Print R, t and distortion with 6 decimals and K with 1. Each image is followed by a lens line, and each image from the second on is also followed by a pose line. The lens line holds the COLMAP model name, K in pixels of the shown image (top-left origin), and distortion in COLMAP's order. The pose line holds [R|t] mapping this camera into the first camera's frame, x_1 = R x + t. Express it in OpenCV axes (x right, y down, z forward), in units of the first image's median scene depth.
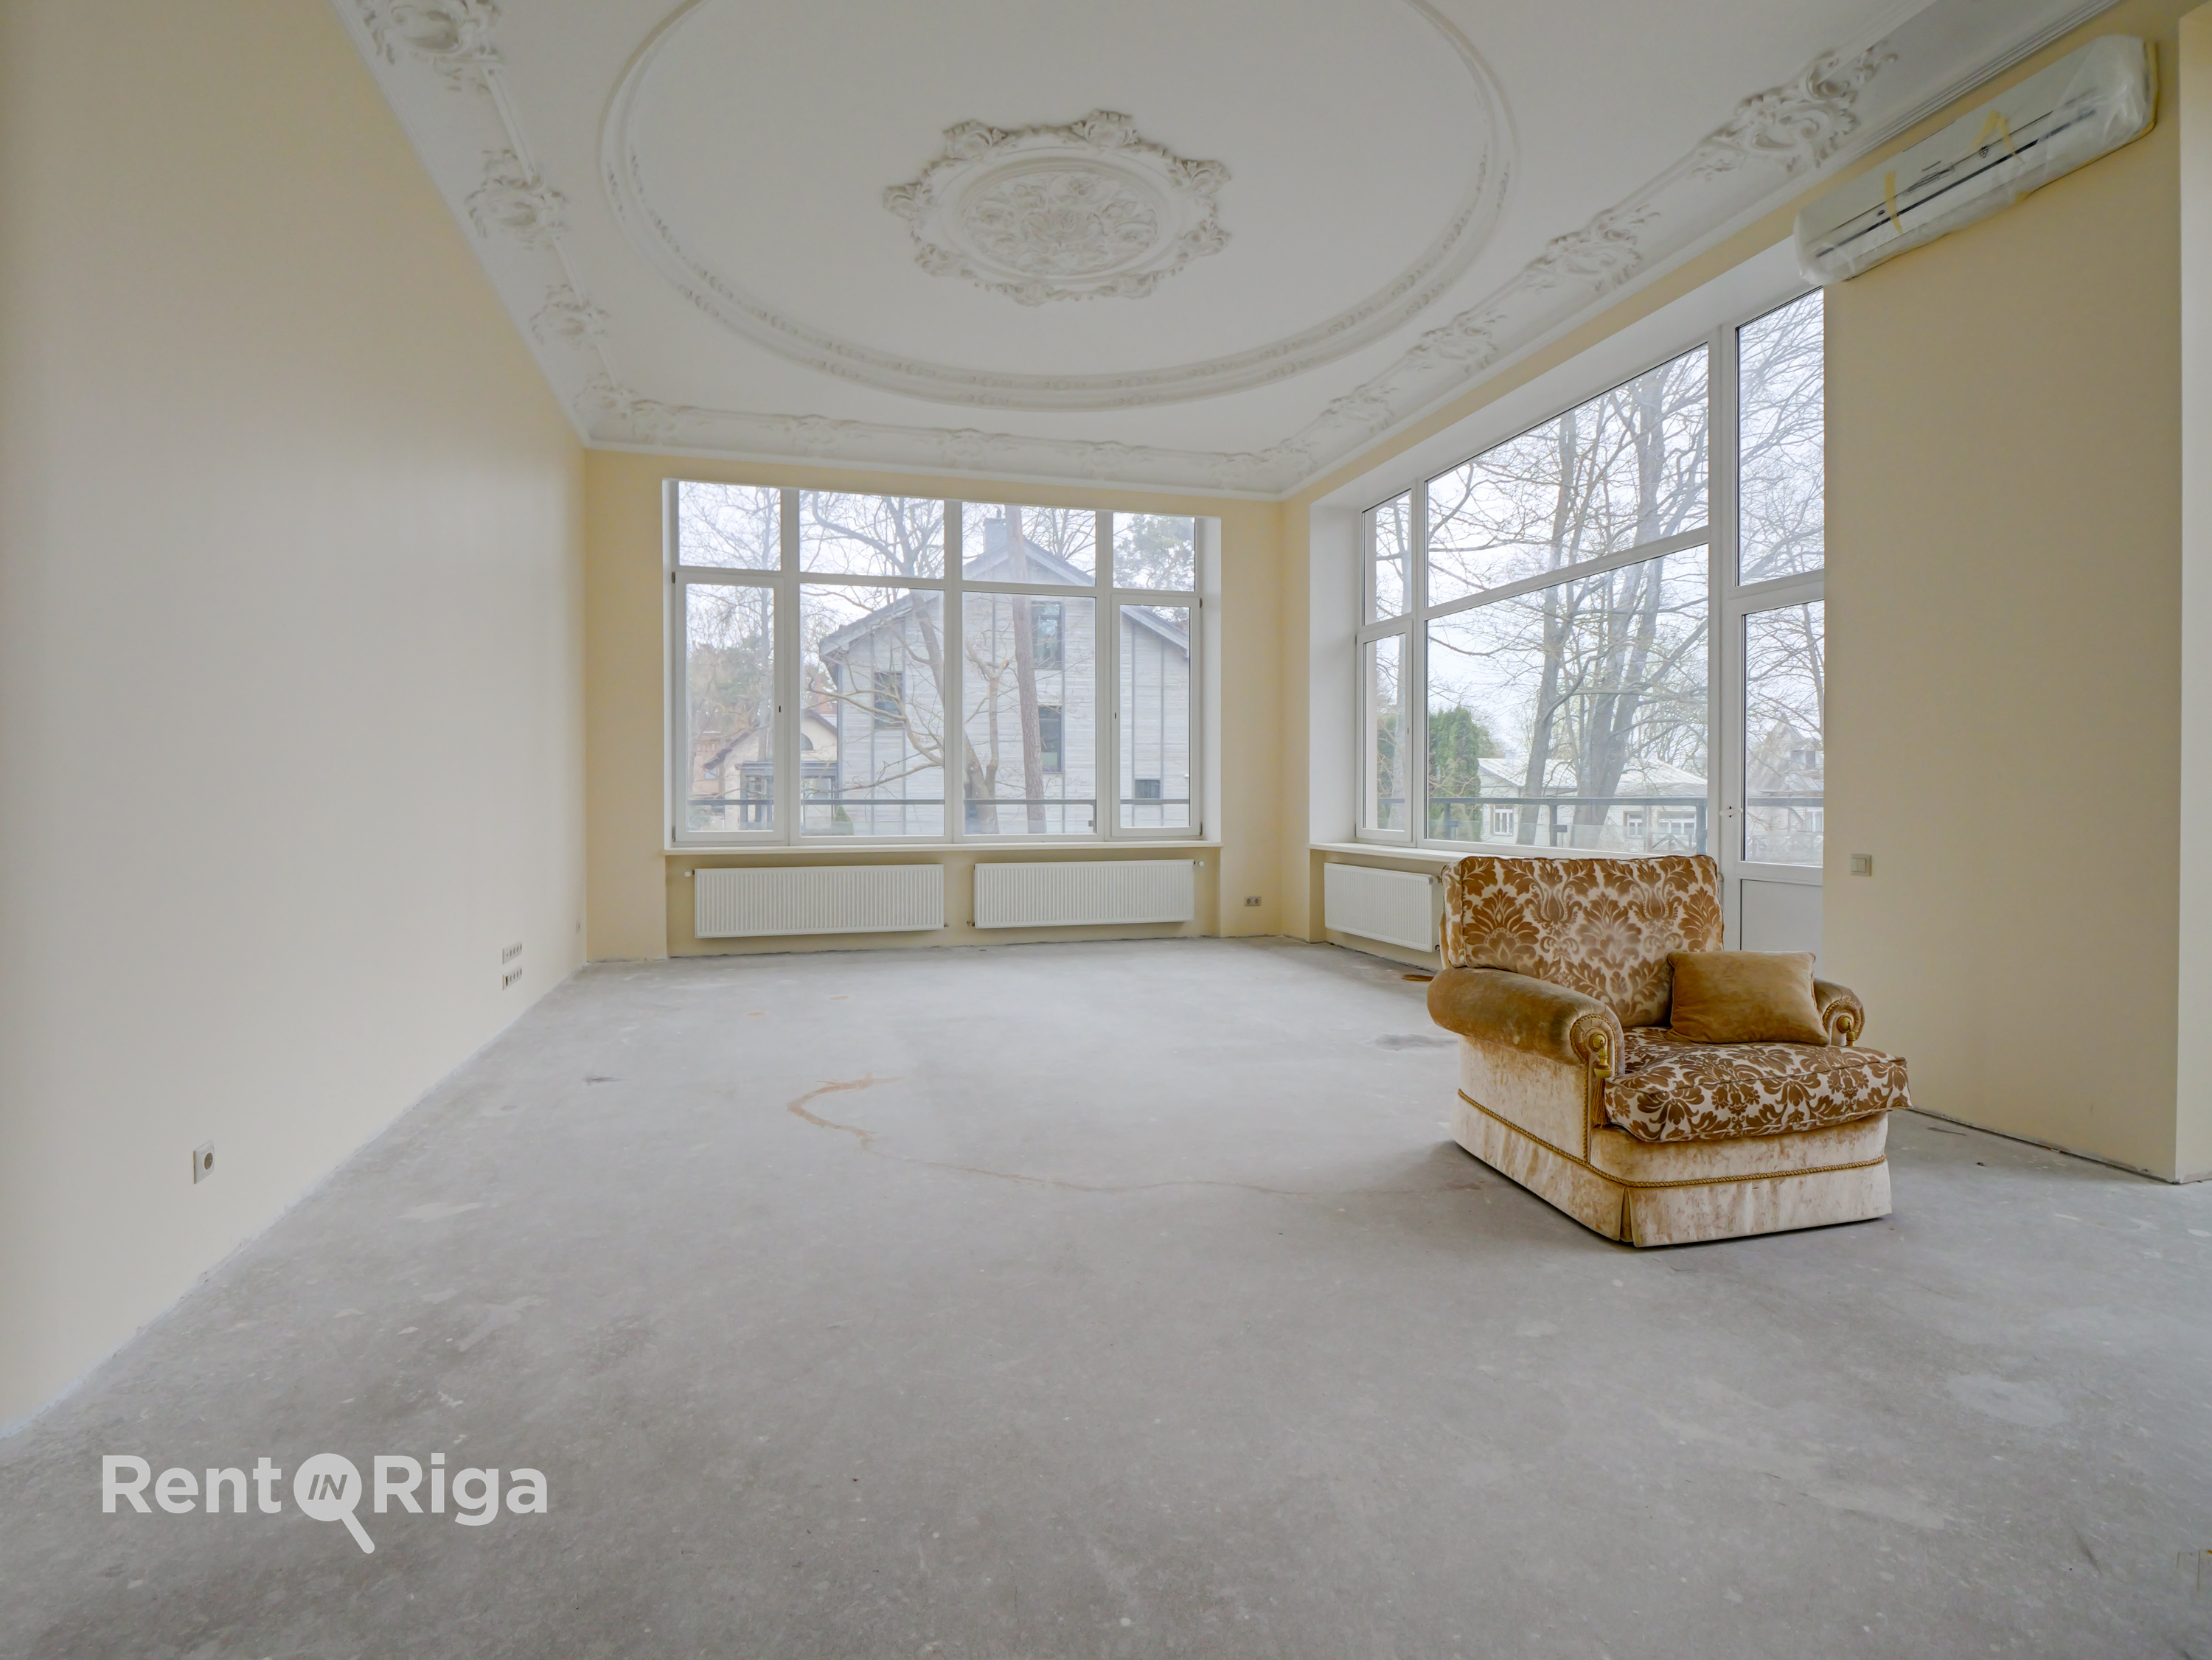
lens RADIAL K [[1057.2, 0, 1103.1], [0, 1057.2, 818.9], [0, 0, 1]] dist [-0.008414, -0.000928]
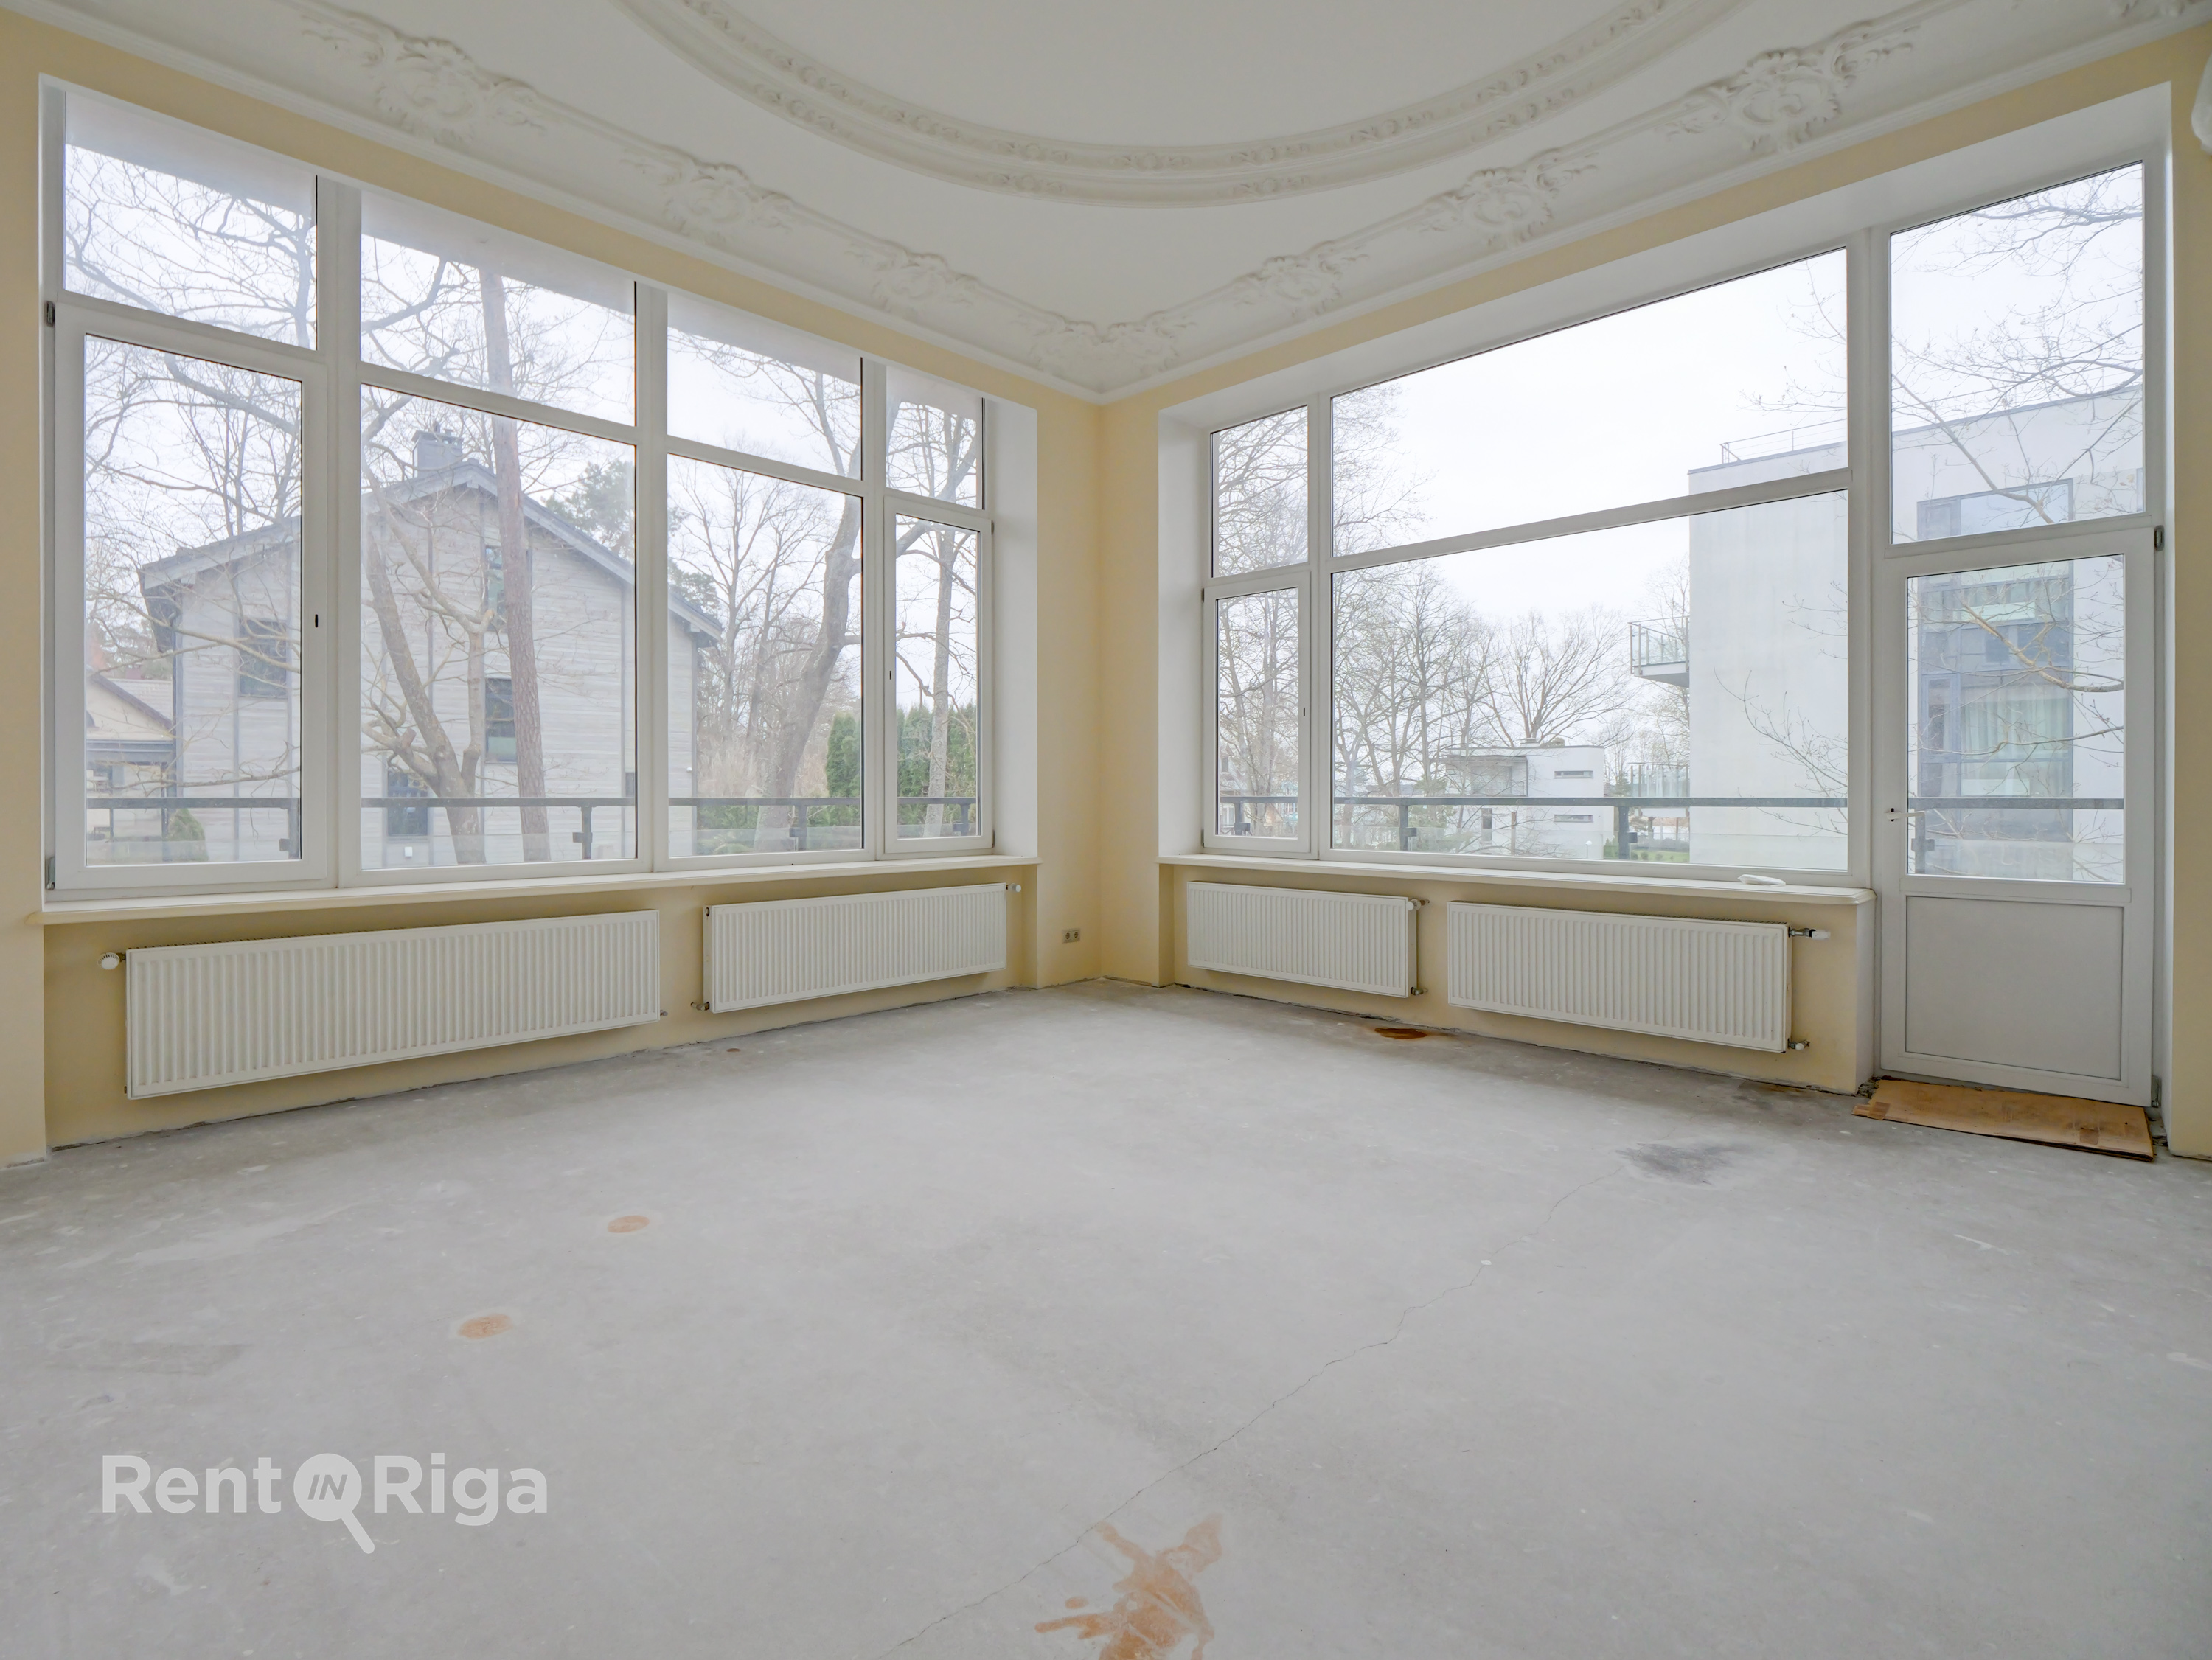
lens RADIAL K [[1057.2, 0, 1075.2], [0, 1057.2, 807.5], [0, 0, 1]] dist [-0.008414, -0.000928]
pose [[0.874001, -0.003270, 0.485912, -0.225801], [0.008354, 0.999931, -0.008298, -0.006218], [-0.485852, 0.011312, 0.873968, 0.366419]]
